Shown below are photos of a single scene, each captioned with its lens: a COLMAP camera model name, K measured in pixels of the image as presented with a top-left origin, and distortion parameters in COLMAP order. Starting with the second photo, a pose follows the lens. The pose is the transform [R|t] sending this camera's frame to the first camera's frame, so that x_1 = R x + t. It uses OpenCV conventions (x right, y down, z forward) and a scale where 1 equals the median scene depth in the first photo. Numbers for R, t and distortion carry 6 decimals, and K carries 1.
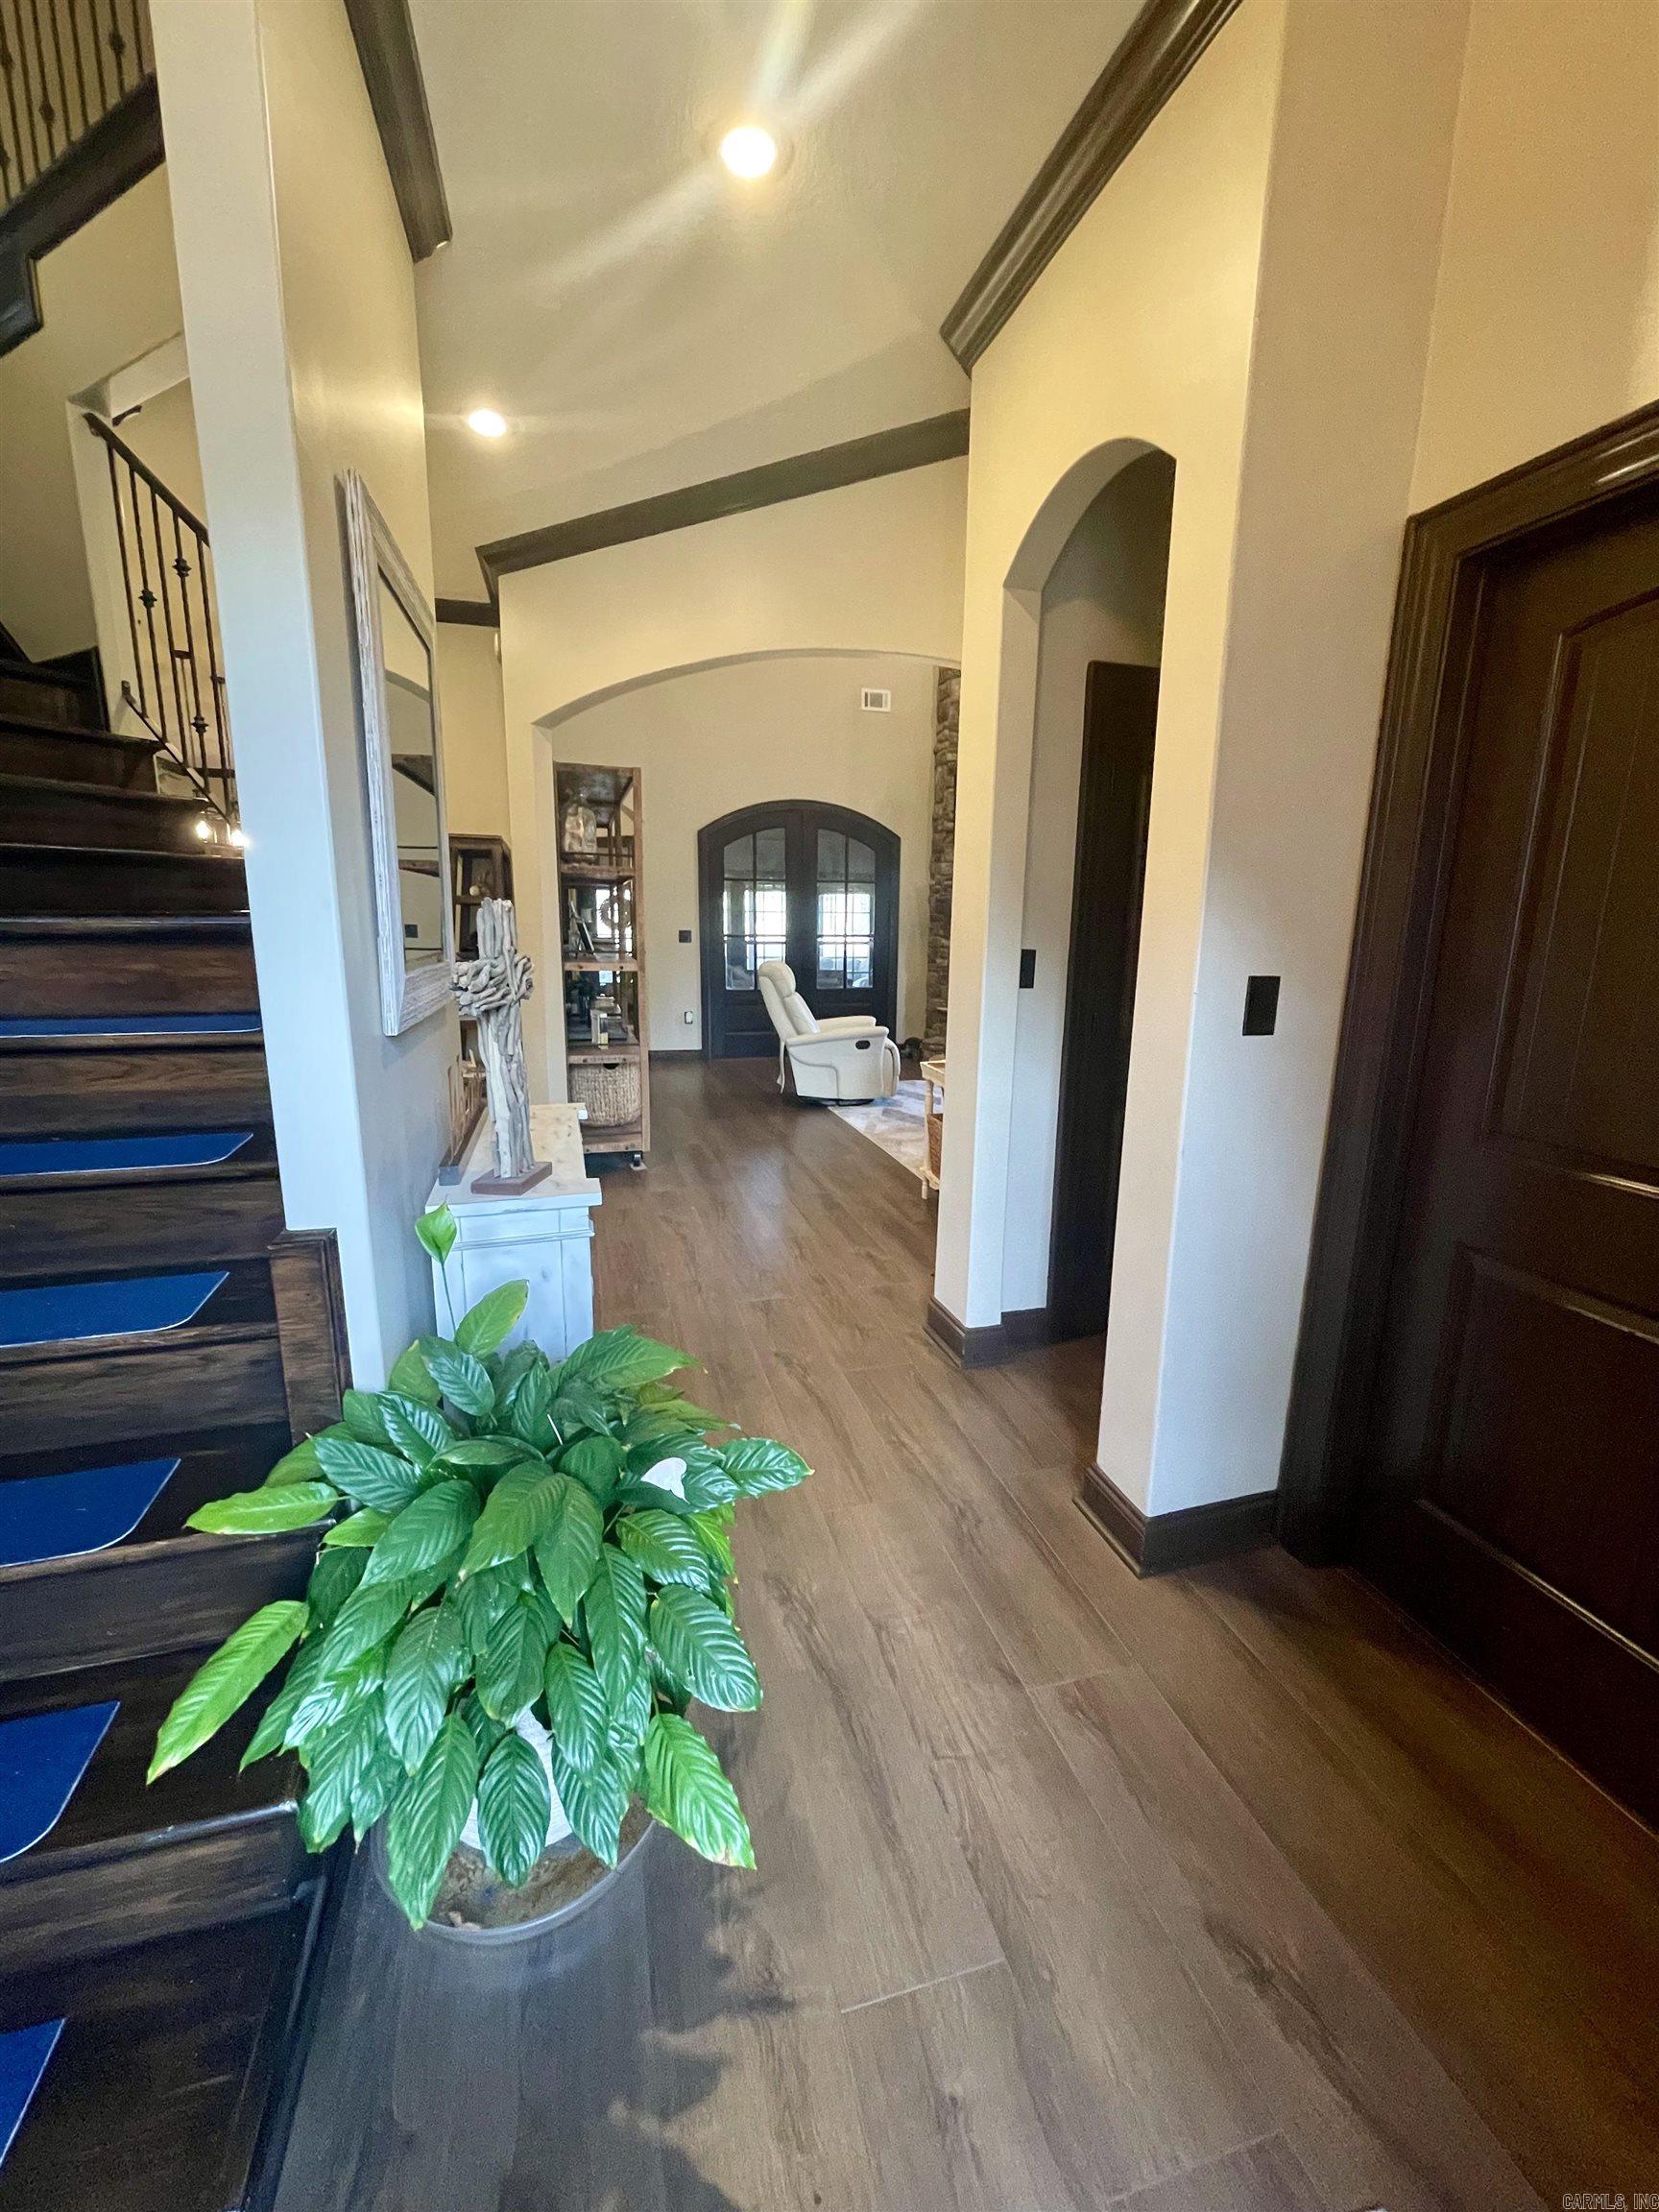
lens RADIAL K [[883.3, 0, 831.0], [0, 883.3, 1098.0], [0, 0, 1]] dist [0.000351, -0.000011]
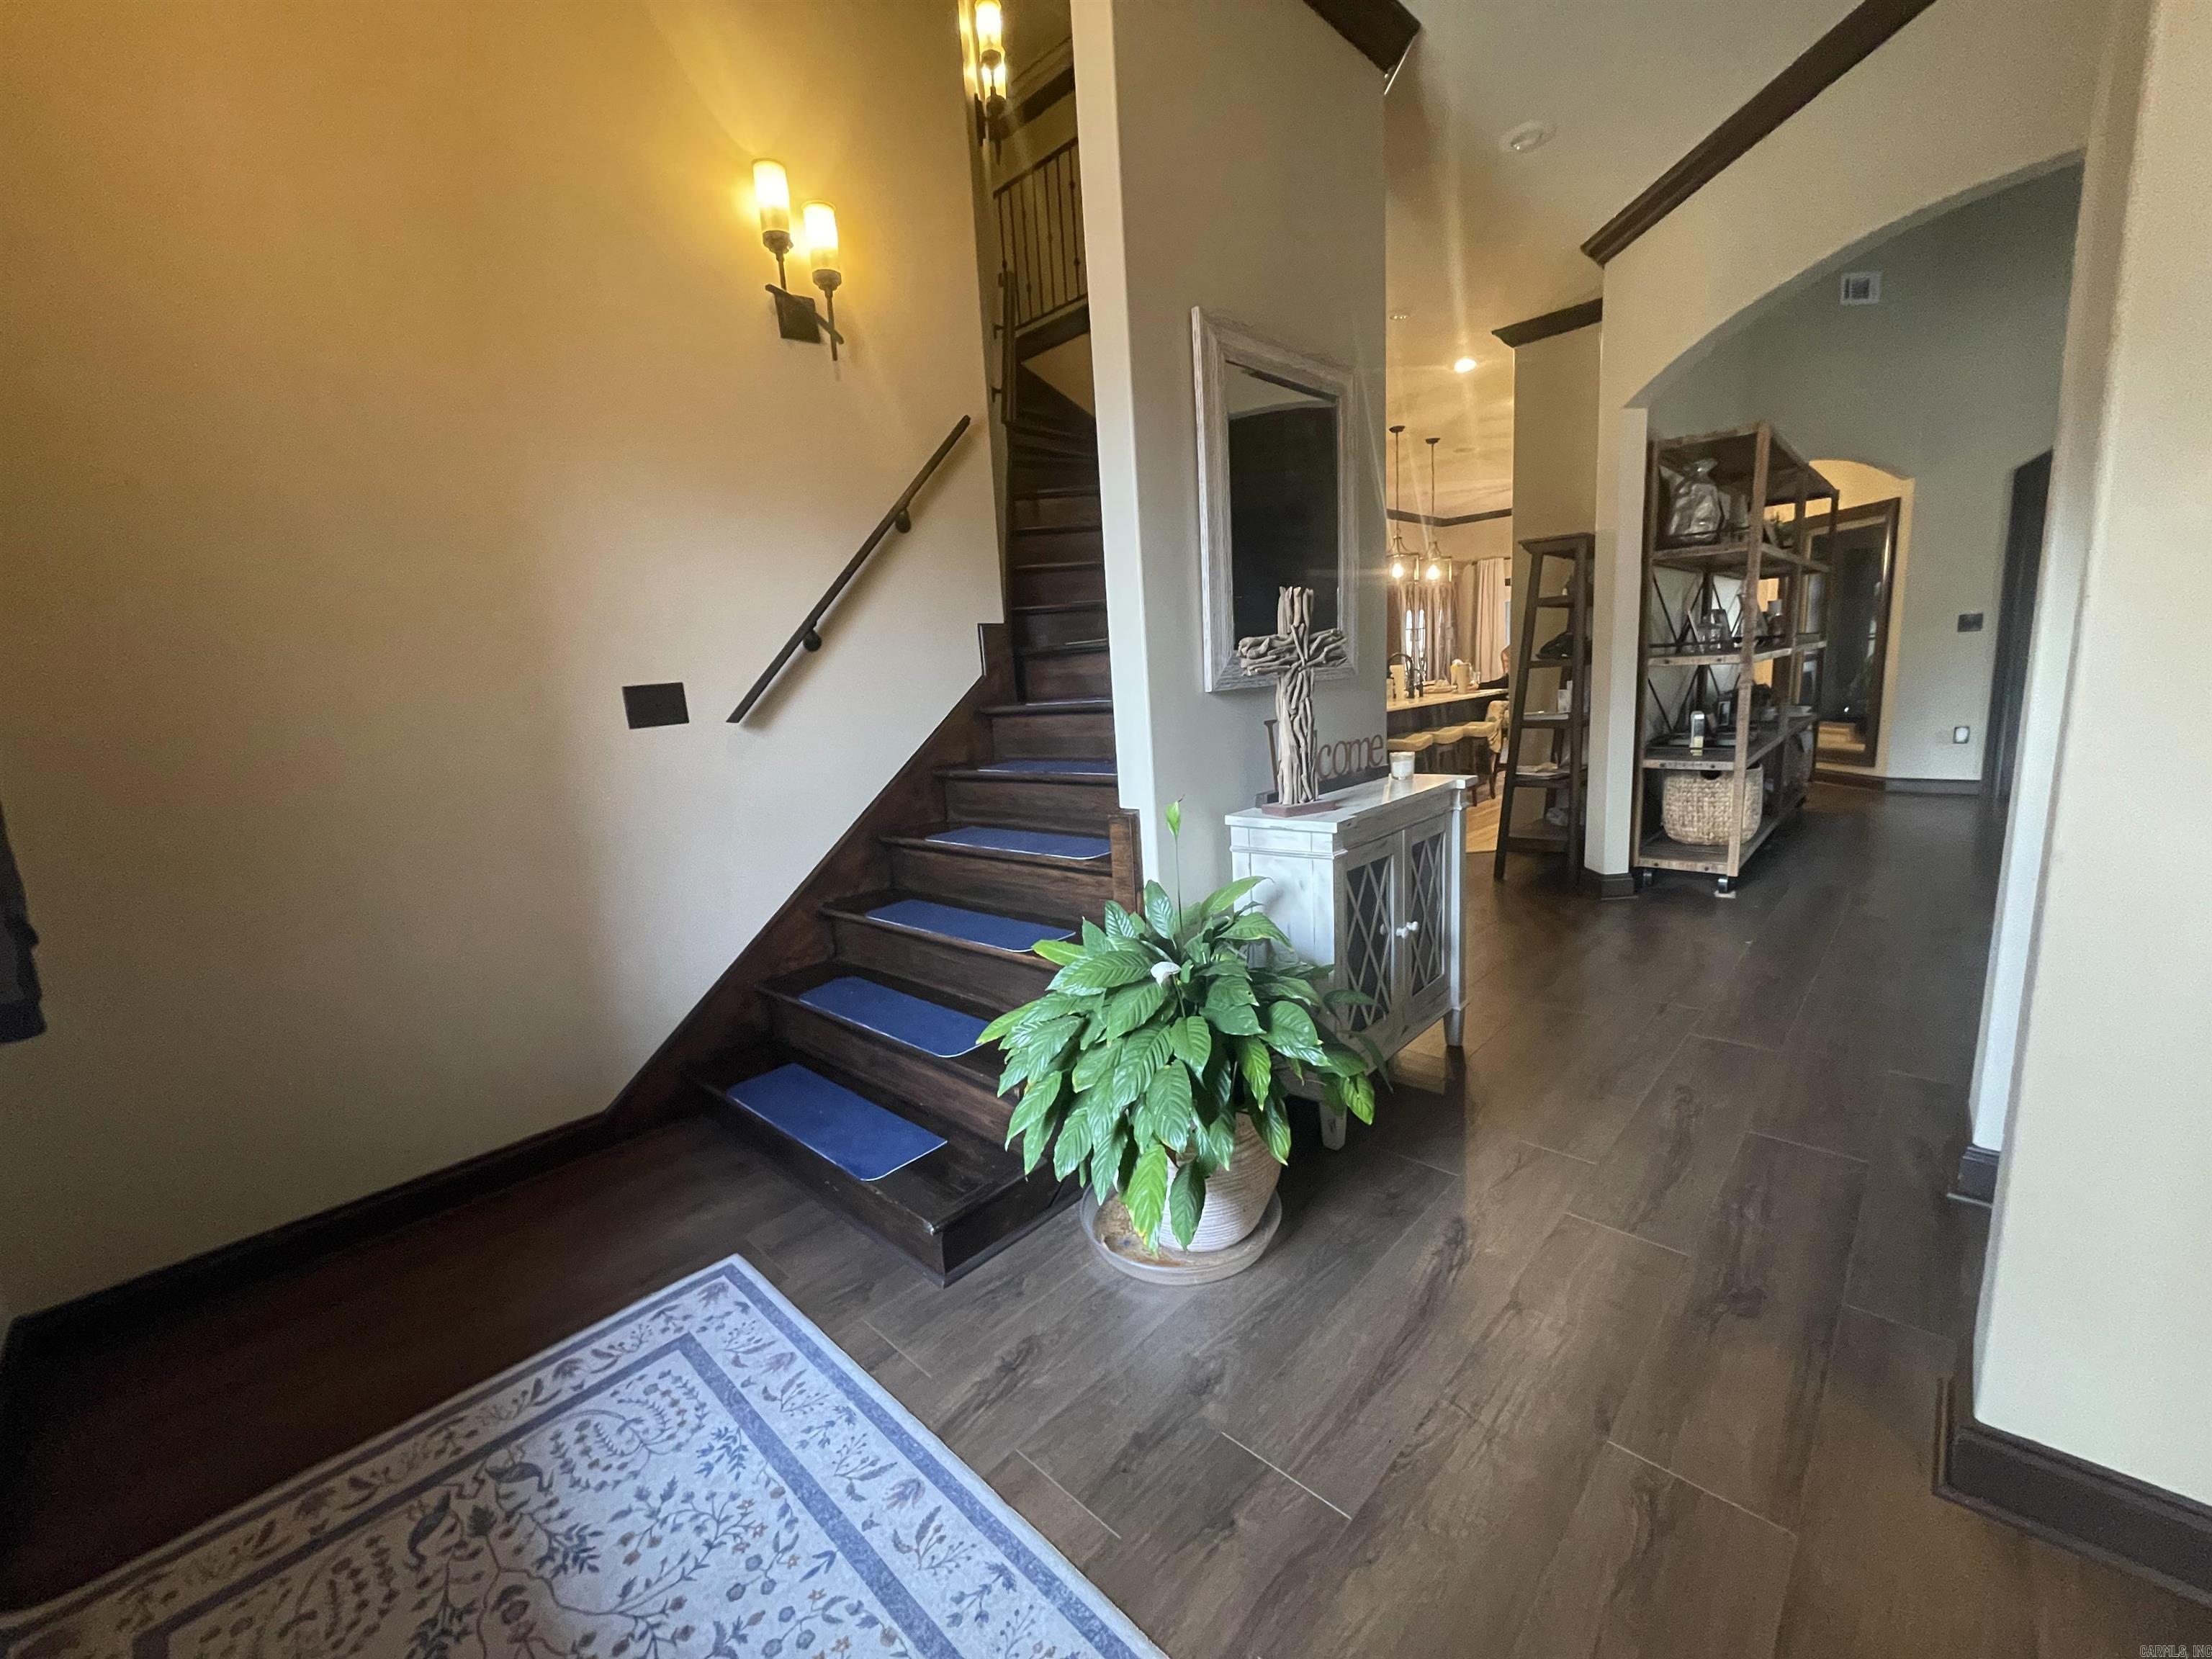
lens RADIAL K [[883.3, 0, 1098.1], [0, 883.3, 839.2], [0, 0, 1]] dist [0.000351, -0.000011]
pose [[0.494727, 0.103901, -0.862815, 0.615954], [-0.096155, 0.993276, 0.064477, 0.082180], [0.863713, 0.051066, 0.501391, 0.111216]]
